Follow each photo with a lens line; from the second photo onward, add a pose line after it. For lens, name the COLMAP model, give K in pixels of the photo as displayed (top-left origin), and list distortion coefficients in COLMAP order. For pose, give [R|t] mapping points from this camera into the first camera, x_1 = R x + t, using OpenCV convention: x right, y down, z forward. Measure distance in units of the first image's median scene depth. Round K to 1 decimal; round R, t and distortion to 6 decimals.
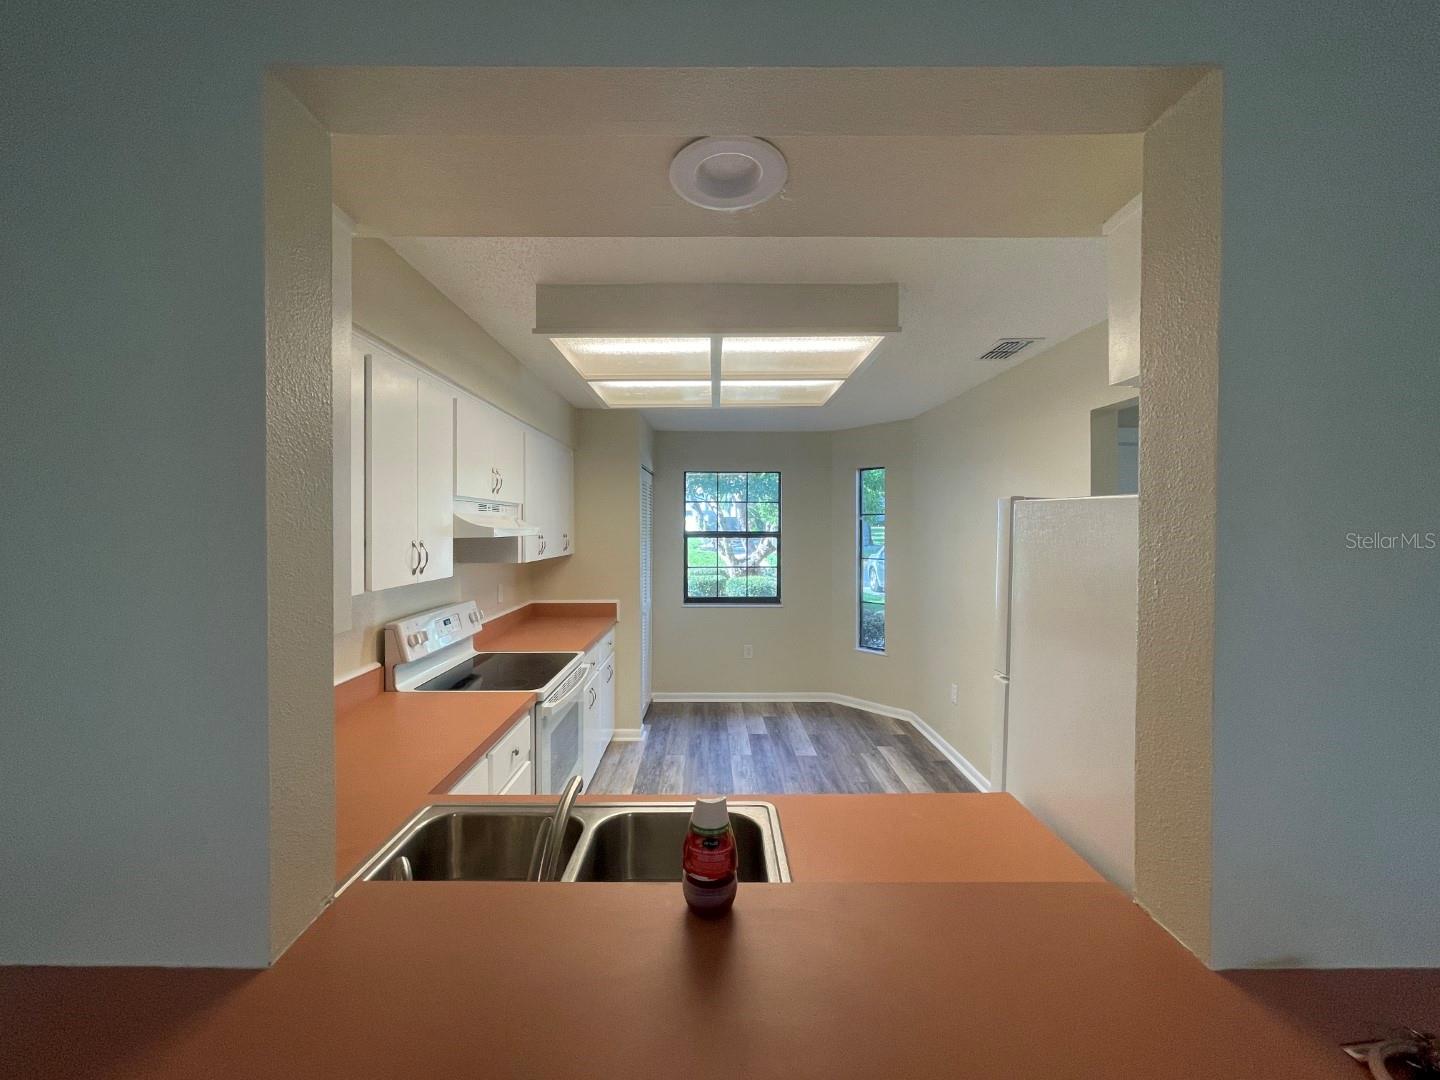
lens RADIAL K [[579.9, 0, 709.5], [0, 579.9, 537.3], [0, 0, 1]] dist [0.003604, -0.001599]
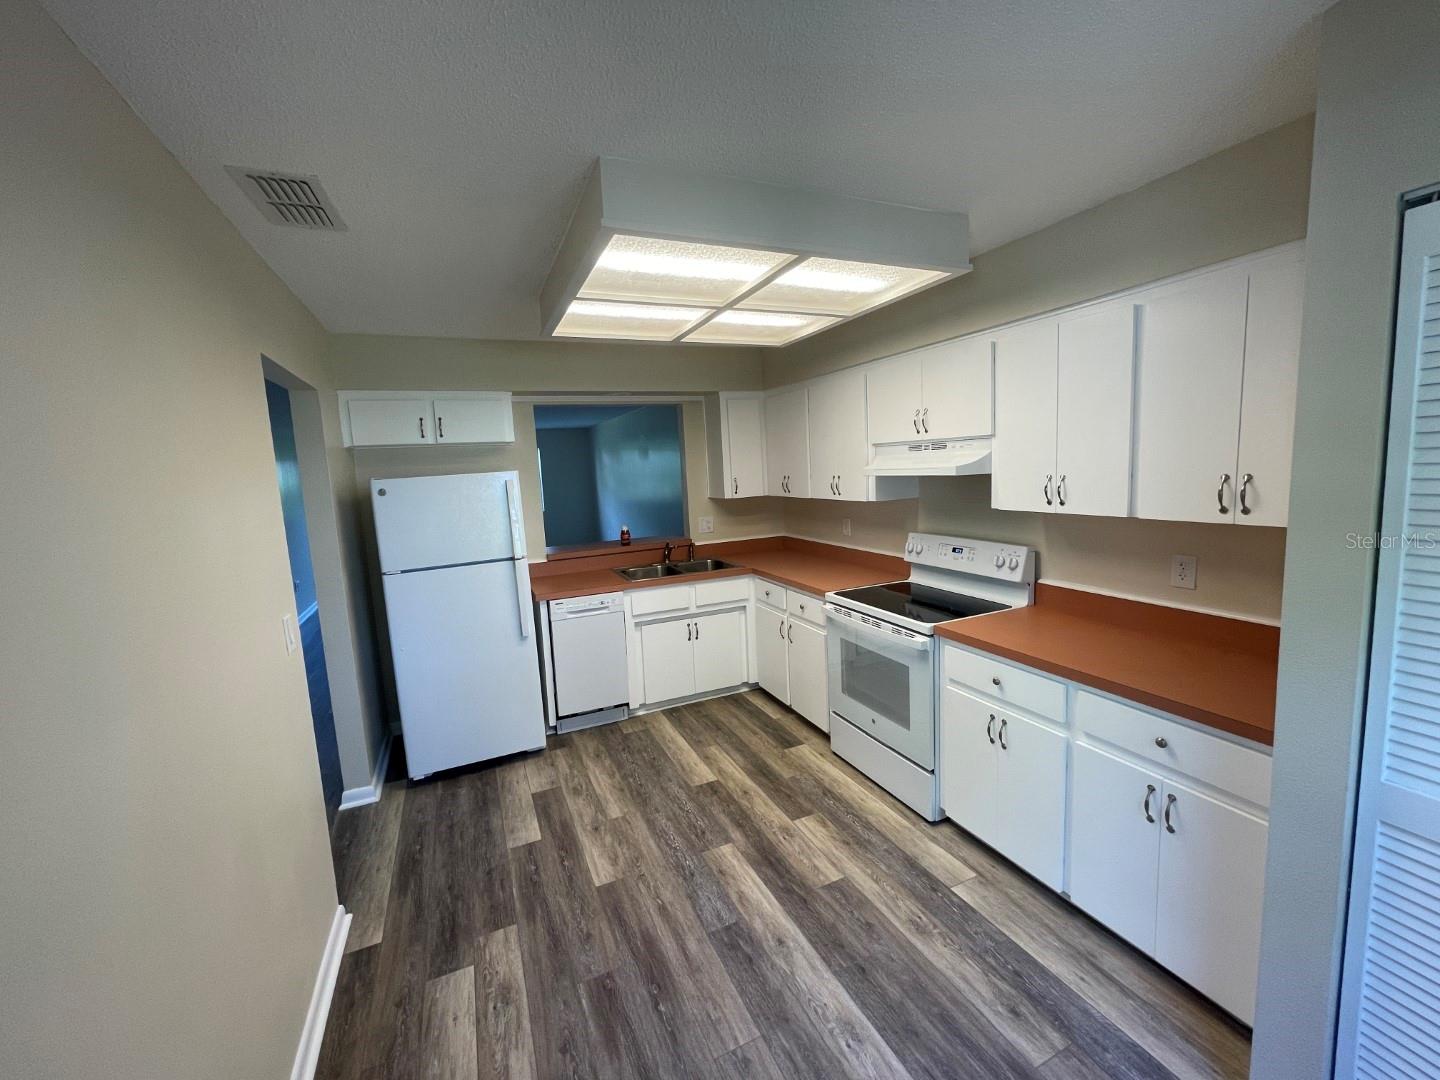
lens RADIAL K [[579.9, 0, 718.9], [0, 579.9, 544.8], [0, 0, 1]] dist [0.003604, -0.001599]
pose [[-0.909348, 0.106550, -0.402160, 0.248771], [0.046470, 0.986612, 0.156322, -0.035582], [0.413432, 0.123462, -0.902126, 1.124202]]
